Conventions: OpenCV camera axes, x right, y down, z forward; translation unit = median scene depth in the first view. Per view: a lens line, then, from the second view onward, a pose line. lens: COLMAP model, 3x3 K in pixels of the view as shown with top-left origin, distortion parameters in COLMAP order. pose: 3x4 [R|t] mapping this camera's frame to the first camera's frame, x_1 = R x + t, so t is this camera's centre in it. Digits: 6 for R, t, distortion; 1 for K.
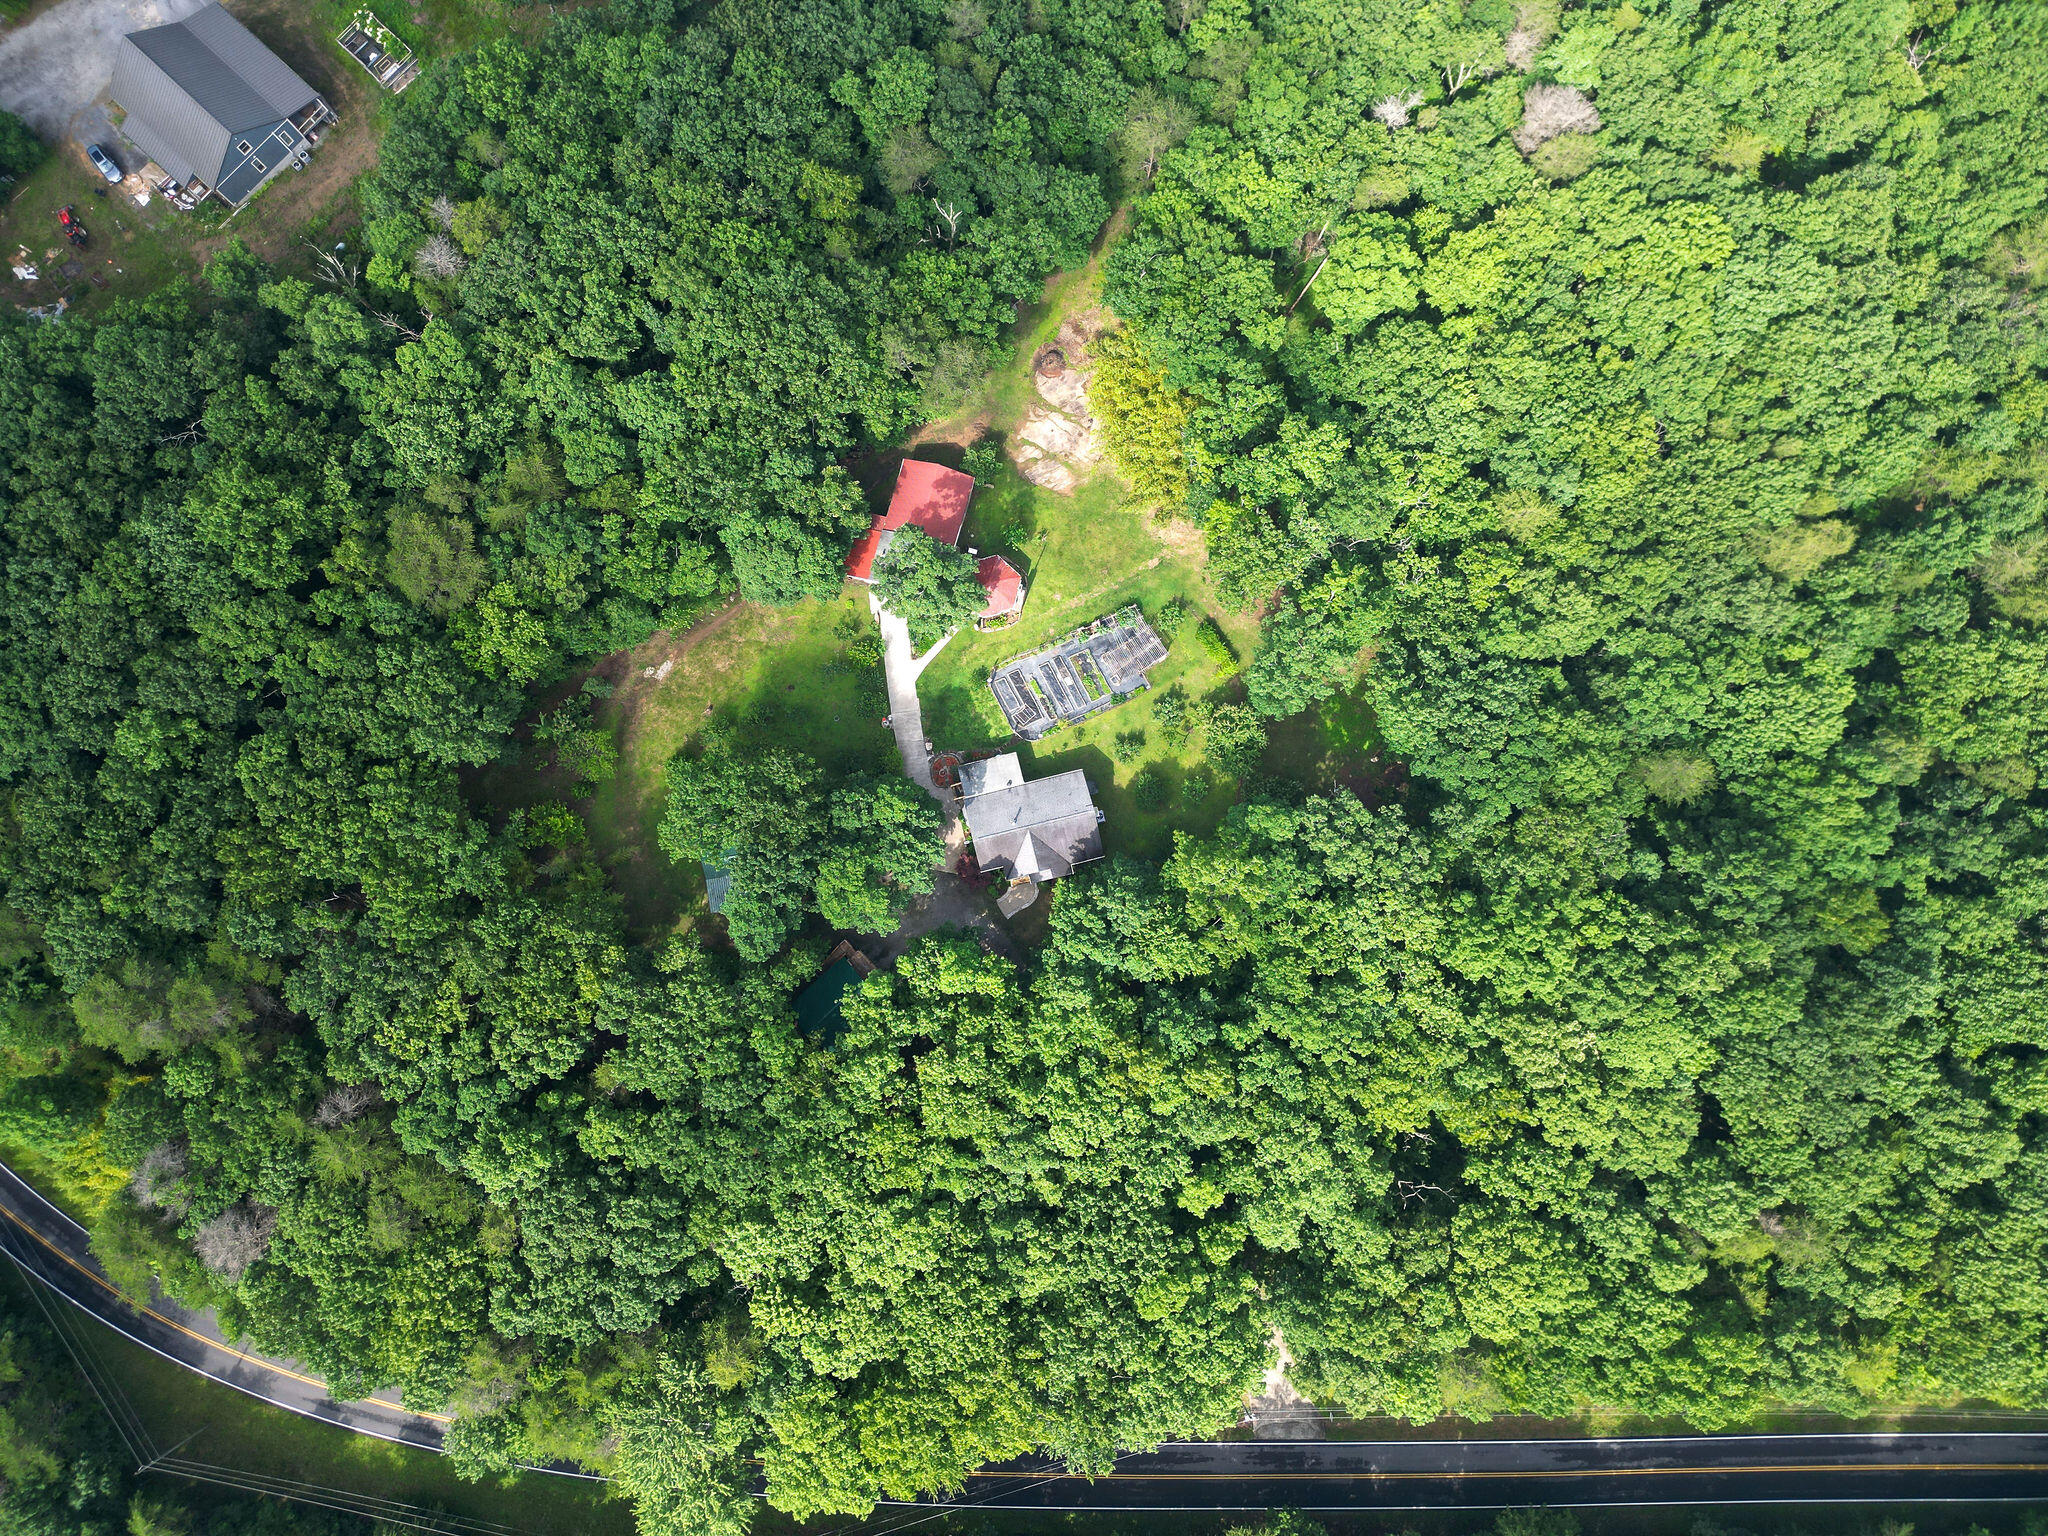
lens RADIAL K [[1413.7, 0, 1024.0], [0, 1413.7, 768.0], [0, 0, 1]] dist [0.222723, -0.311442]
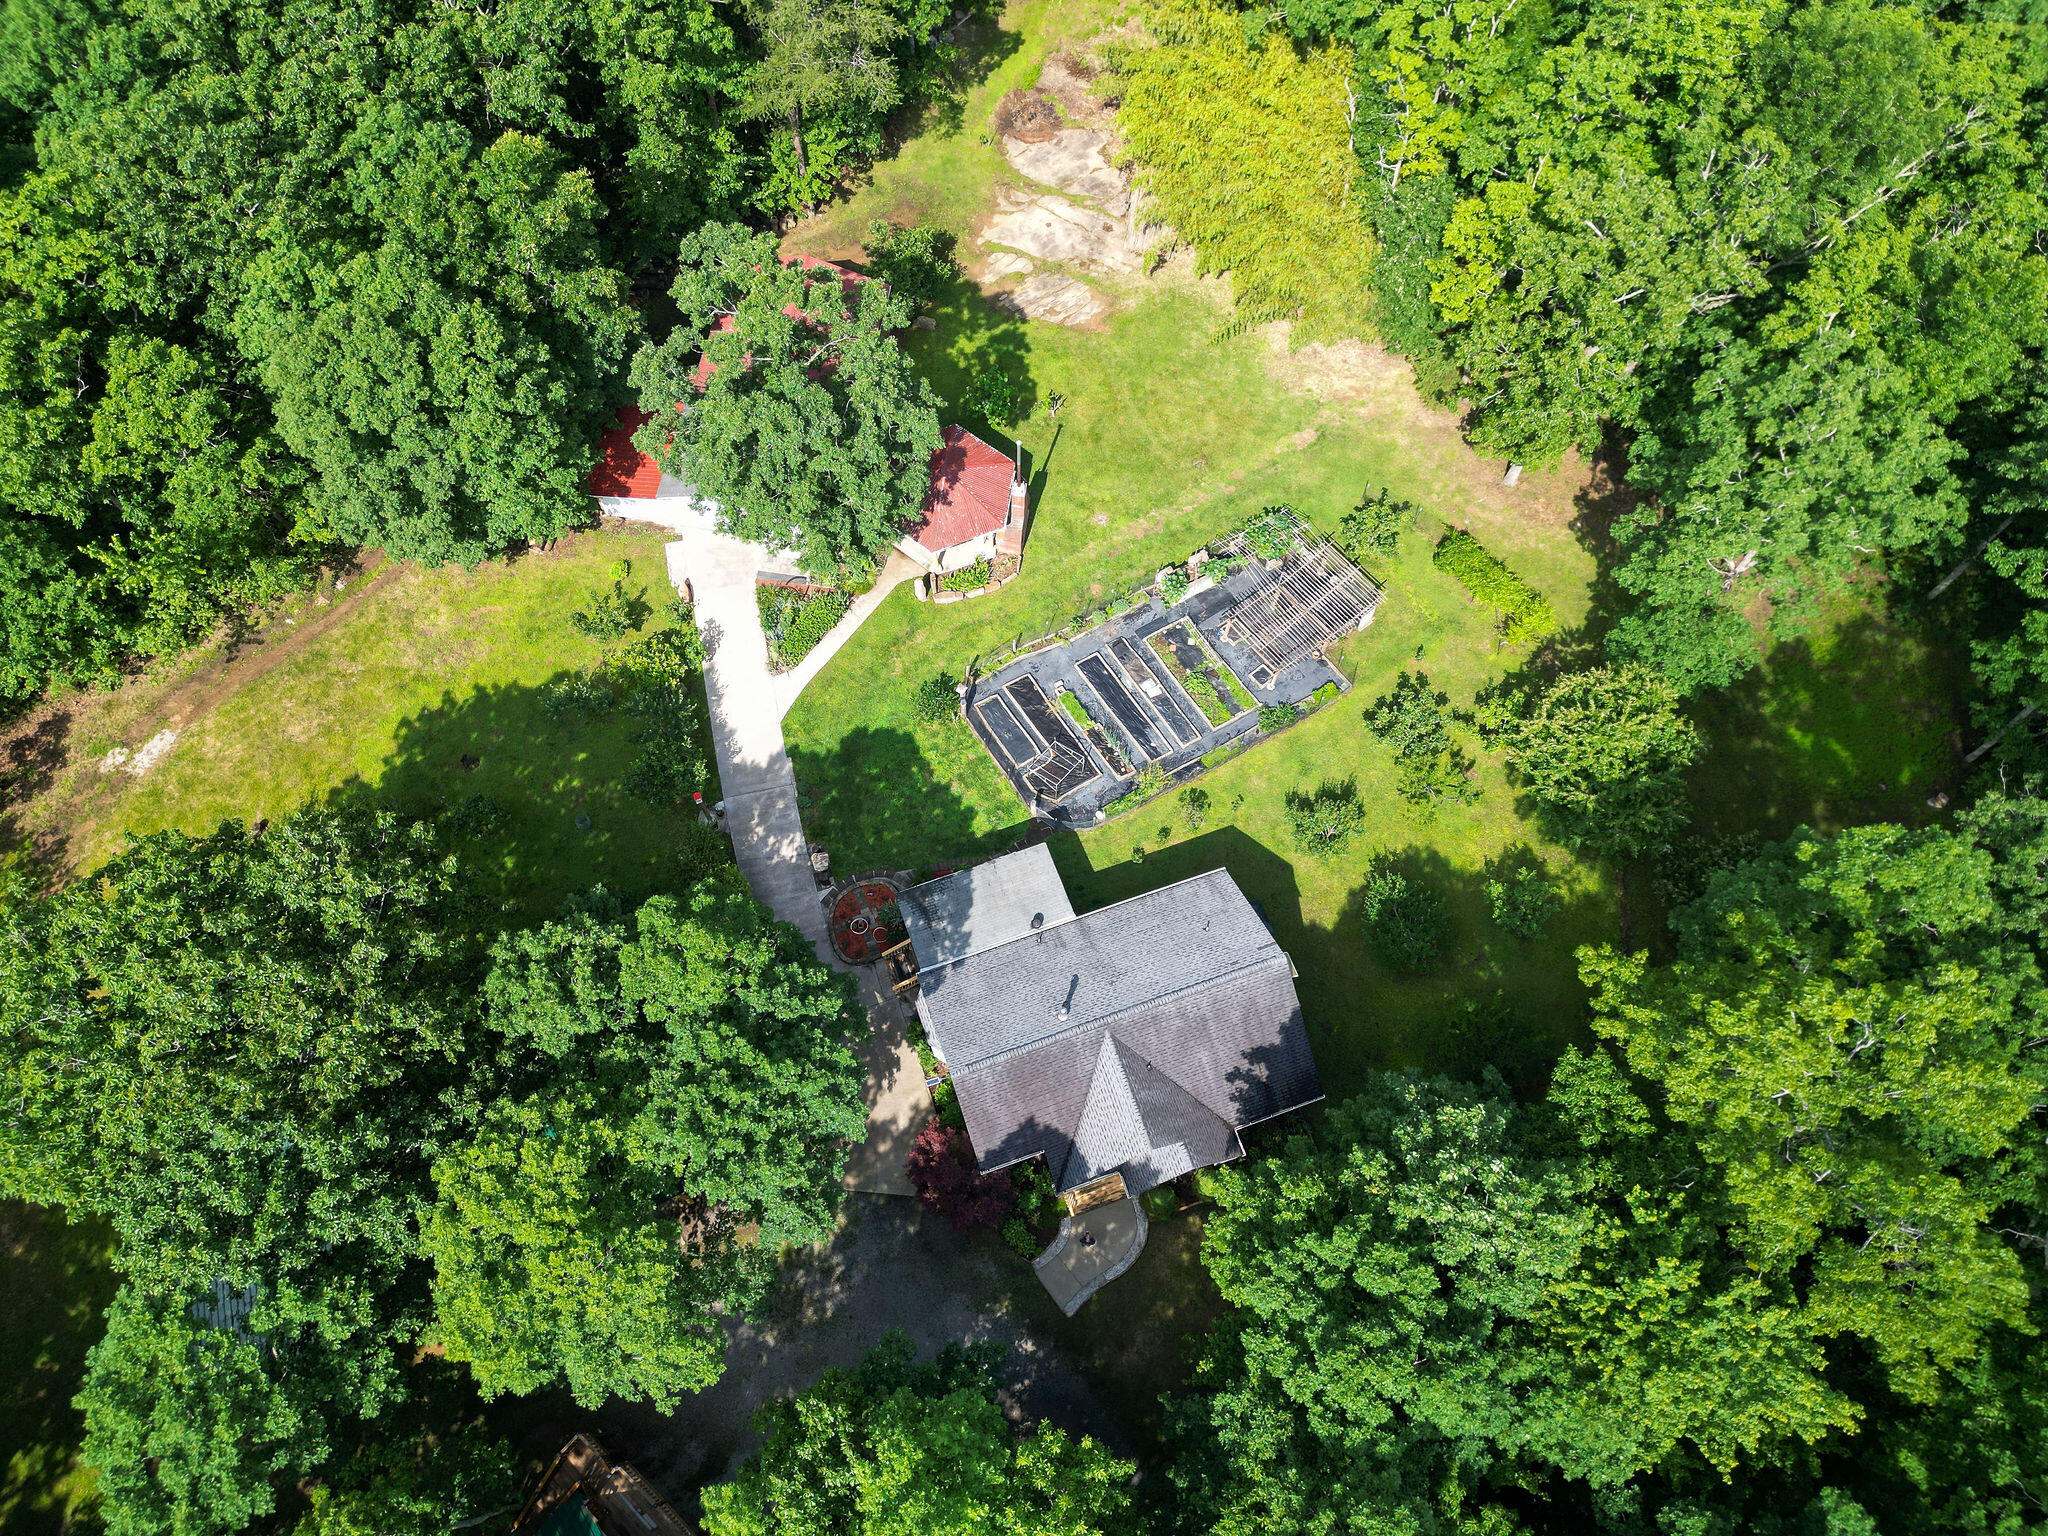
lens RADIAL K [[1409.9, 0, 1024.0], [0, 1409.9, 768.0], [0, 0, 1]] dist [0.043445, 0.000695]
pose [[0.995195, -0.092561, 0.031931, -0.021778], [0.097857, 0.951428, -0.291905, 0.080362], [-0.003361, 0.293627, 0.955914, 0.637253]]
